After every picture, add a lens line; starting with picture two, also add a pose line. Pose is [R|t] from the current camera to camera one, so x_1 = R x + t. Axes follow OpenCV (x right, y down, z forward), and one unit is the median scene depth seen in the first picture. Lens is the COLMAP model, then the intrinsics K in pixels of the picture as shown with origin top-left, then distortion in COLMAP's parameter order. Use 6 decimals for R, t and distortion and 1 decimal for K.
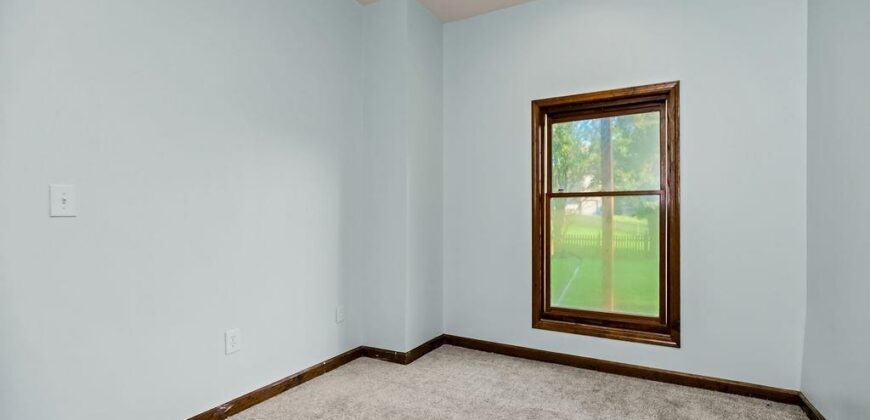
lens RADIAL K [[405.0, 0, 443.3], [0, 405.0, 214.4], [0, 0, 1]] dist [-0.002586, 0.000217]
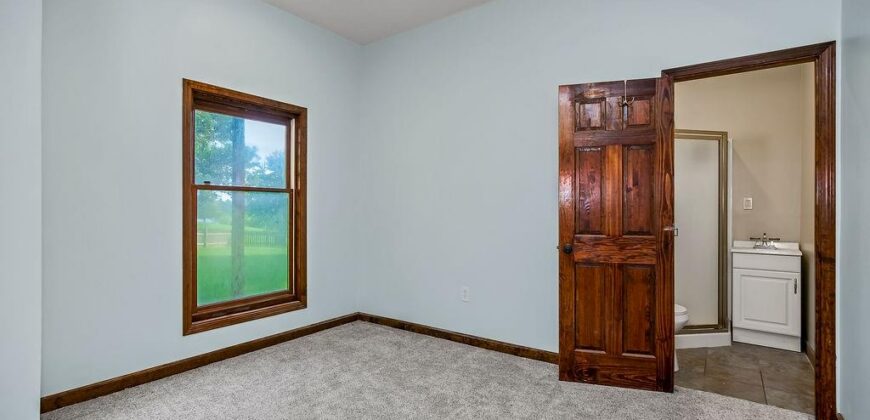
lens RADIAL K [[401.9, 0, 439.5], [0, 401.9, 212.3], [0, 0, 1]] dist [-0.000667, -0.000040]
pose [[0.132866, -0.012302, 0.991058, -0.603707], [-0.003165, 0.999913, 0.012836, -0.003381], [-0.991129, -0.004842, 0.132815, 0.347559]]
